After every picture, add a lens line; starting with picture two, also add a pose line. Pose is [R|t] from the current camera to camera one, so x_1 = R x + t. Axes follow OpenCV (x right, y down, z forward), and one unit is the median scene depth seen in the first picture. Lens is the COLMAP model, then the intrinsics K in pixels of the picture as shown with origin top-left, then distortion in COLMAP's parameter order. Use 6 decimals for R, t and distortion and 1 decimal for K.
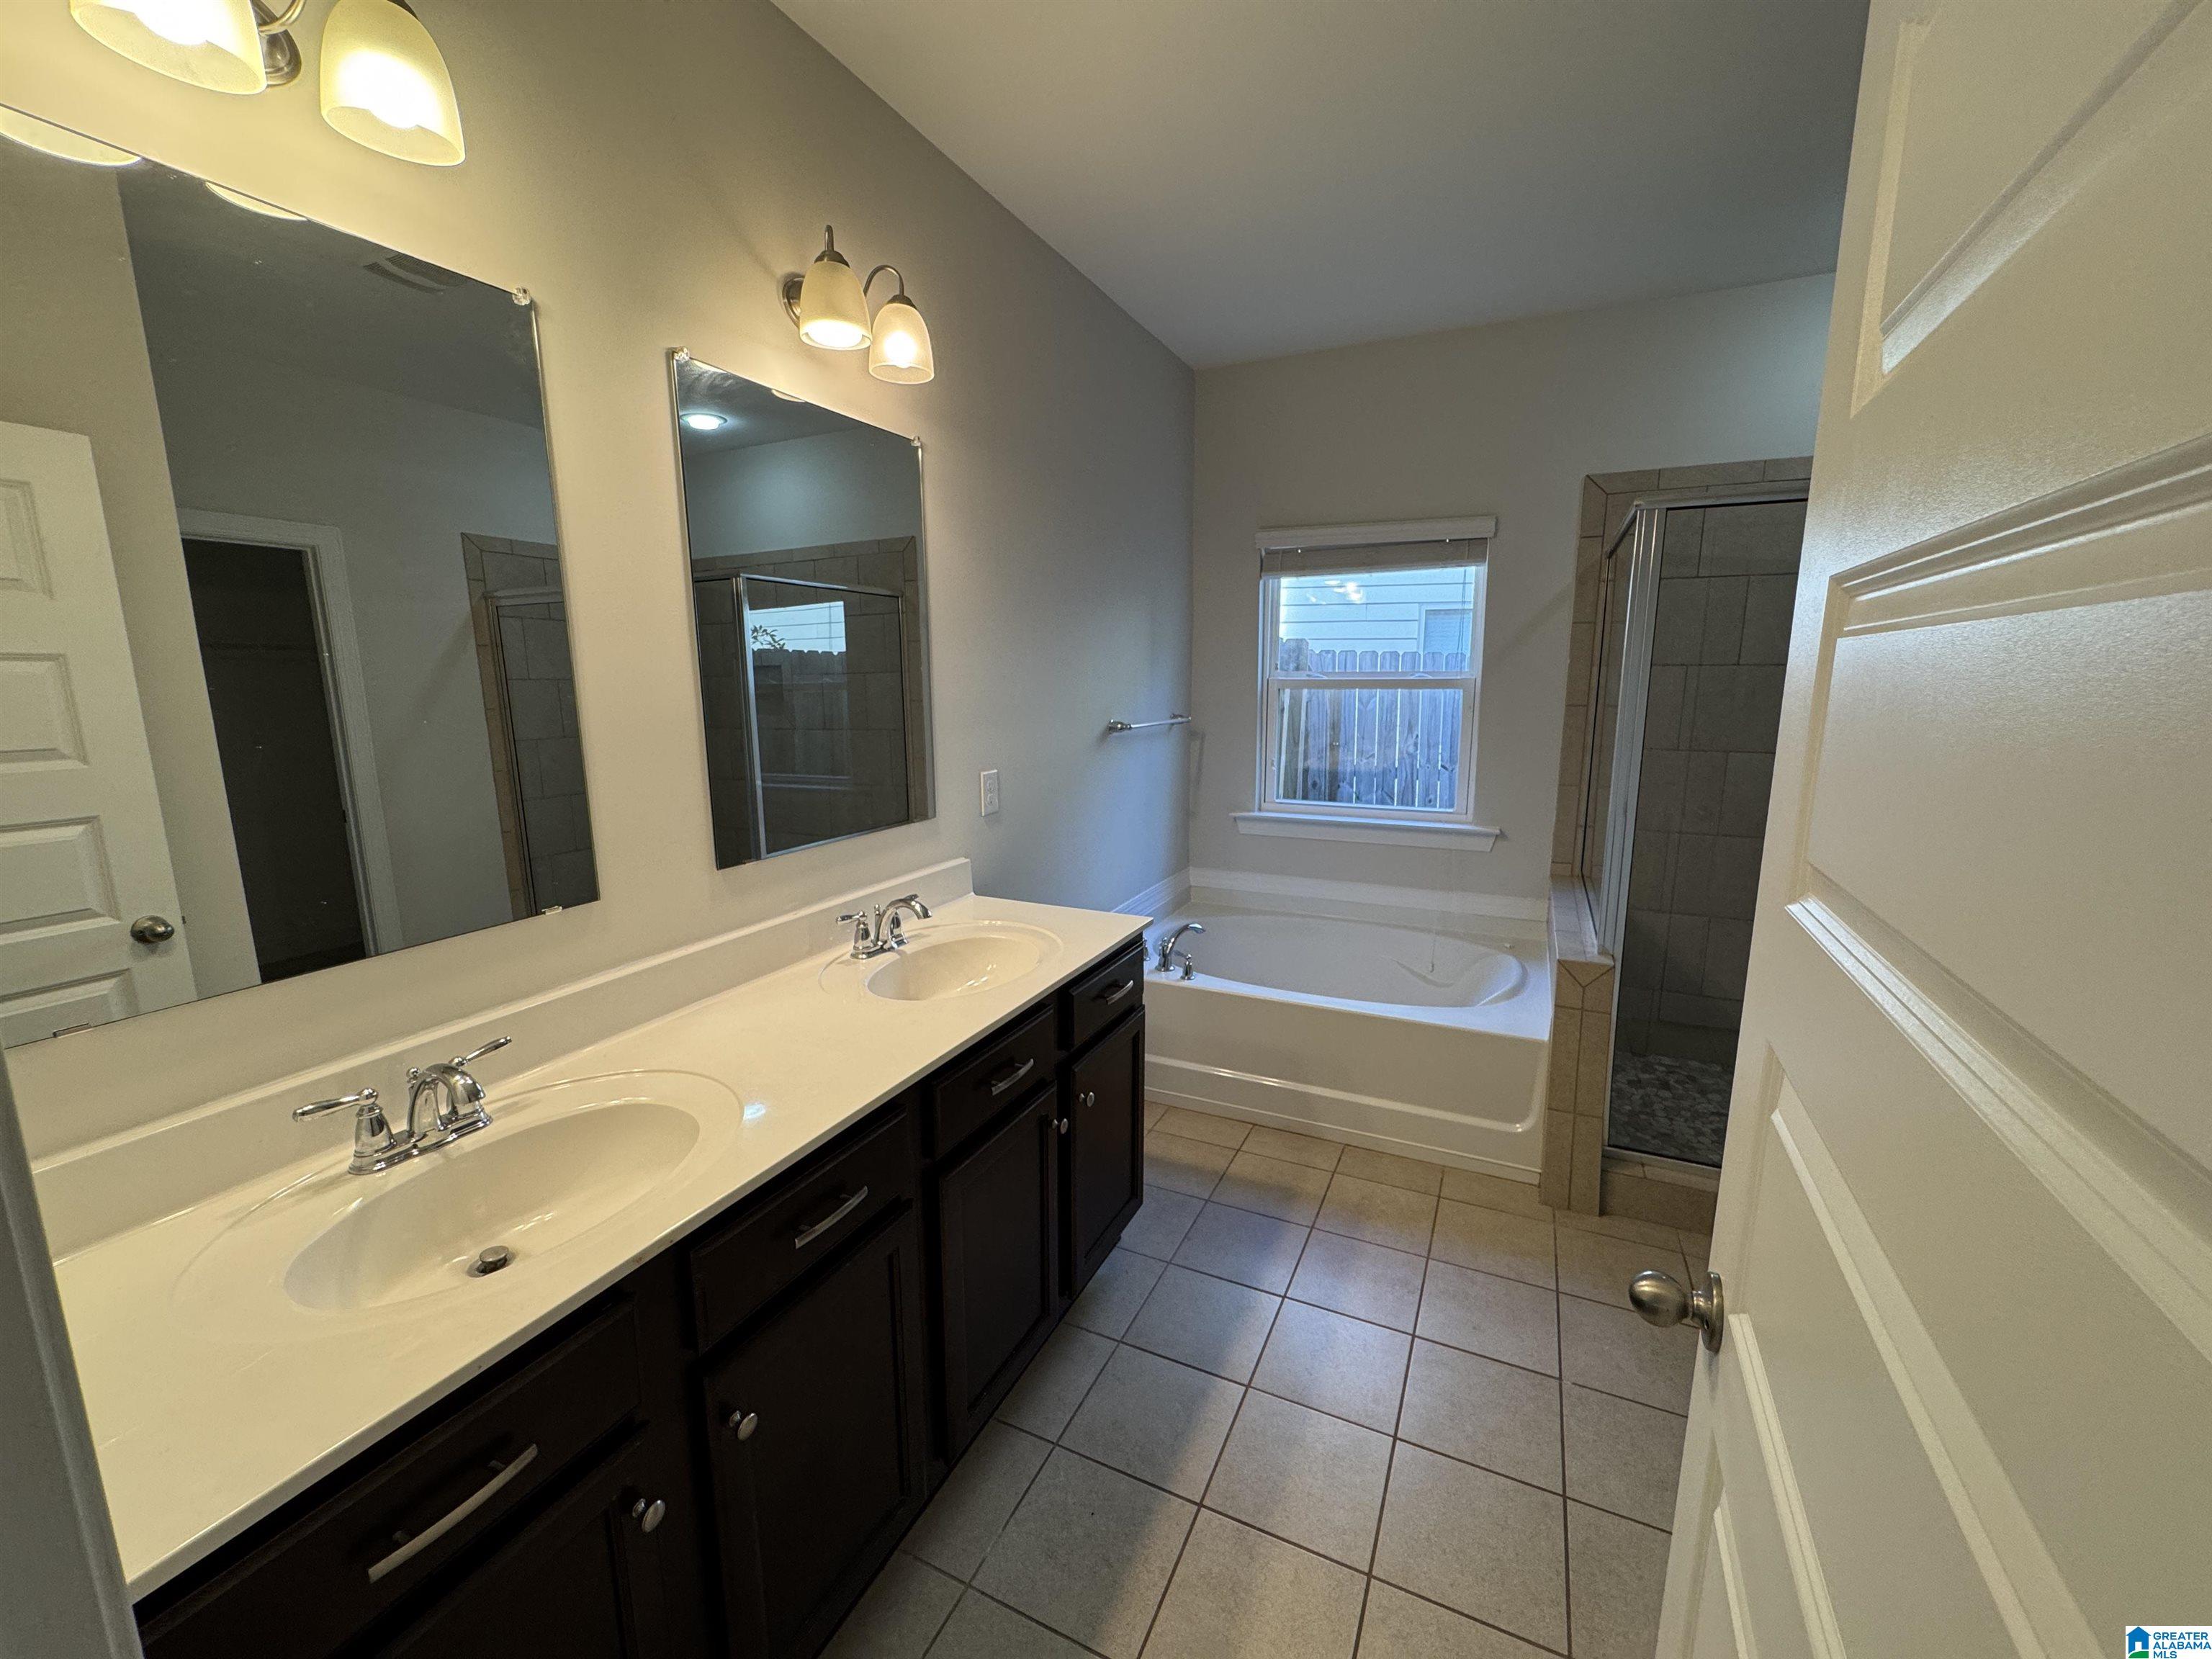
lens RADIAL K [[879.4, 0, 1106.0], [0, 879.4, 829.5], [0, 0, 1]] dist [-0.001903, -0.000214]
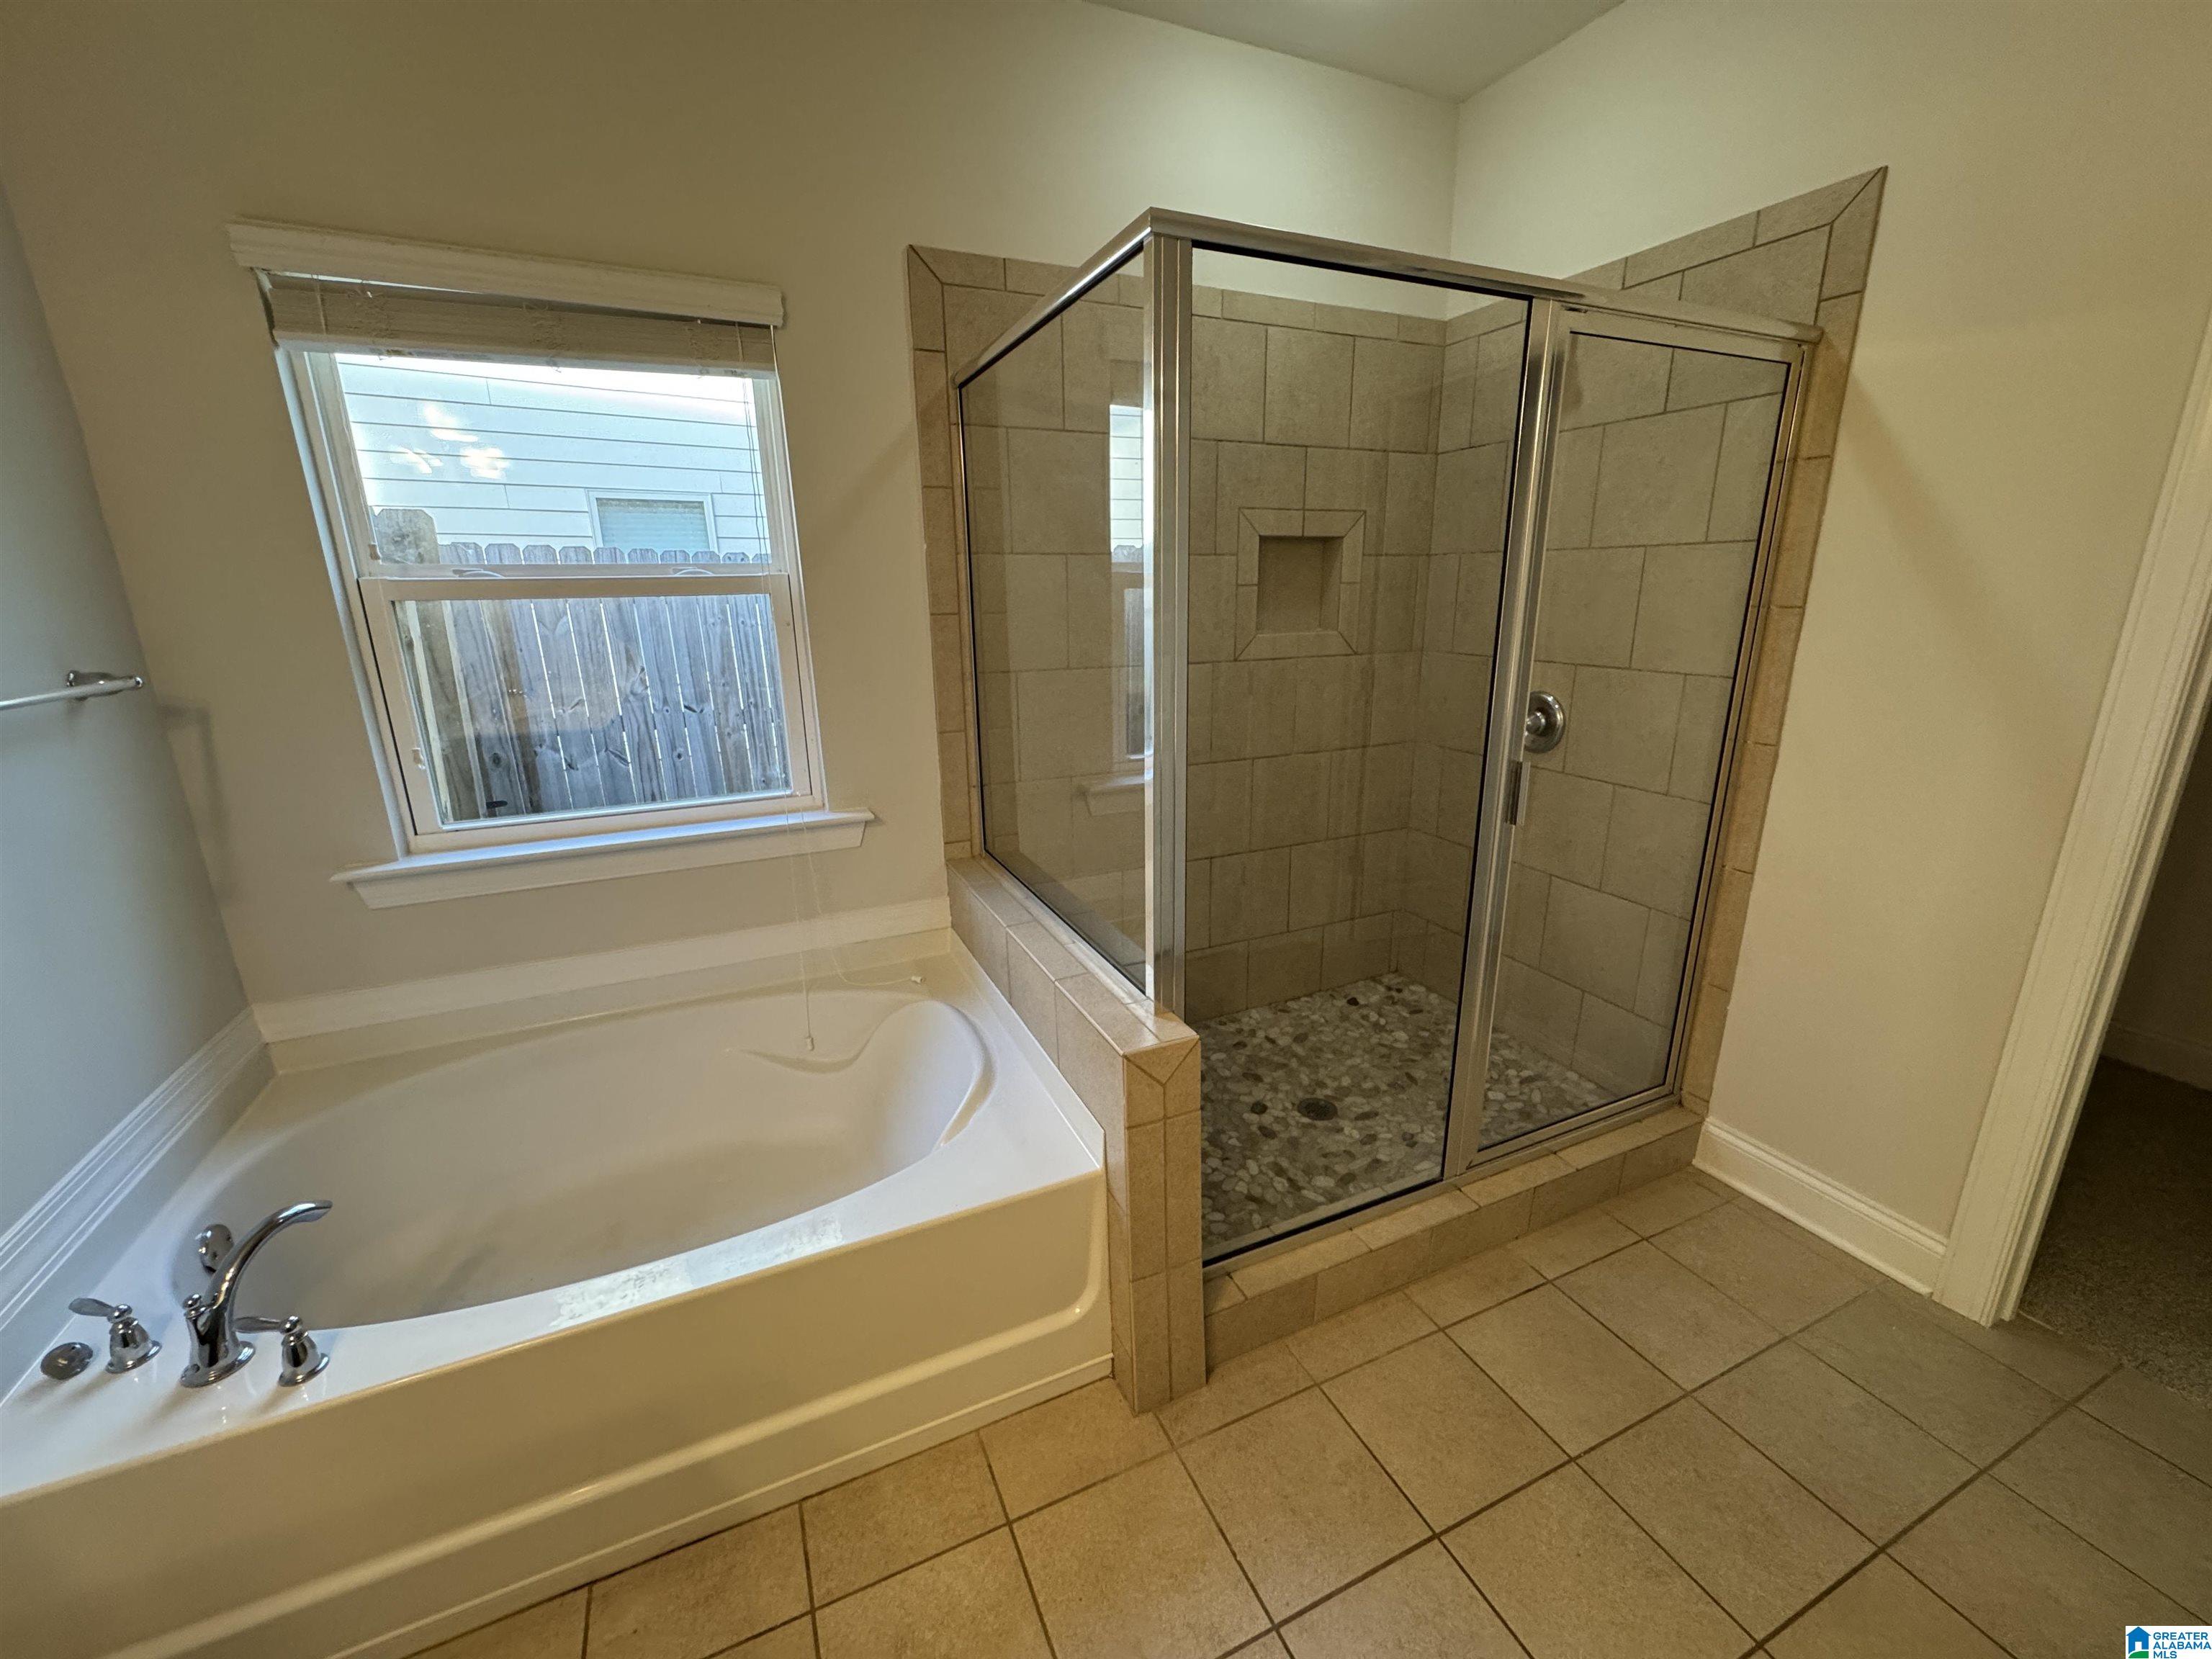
lens RADIAL K [[879.4, 0, 1106.0], [0, 879.4, 829.5], [0, 0, 1]] dist [-0.001903, -0.000214]
pose [[0.643980, -0.207823, 0.736274, 0.070822], [0.140984, 0.978152, 0.152784, -0.057102], [-0.751940, 0.005413, 0.659210, 0.404633]]
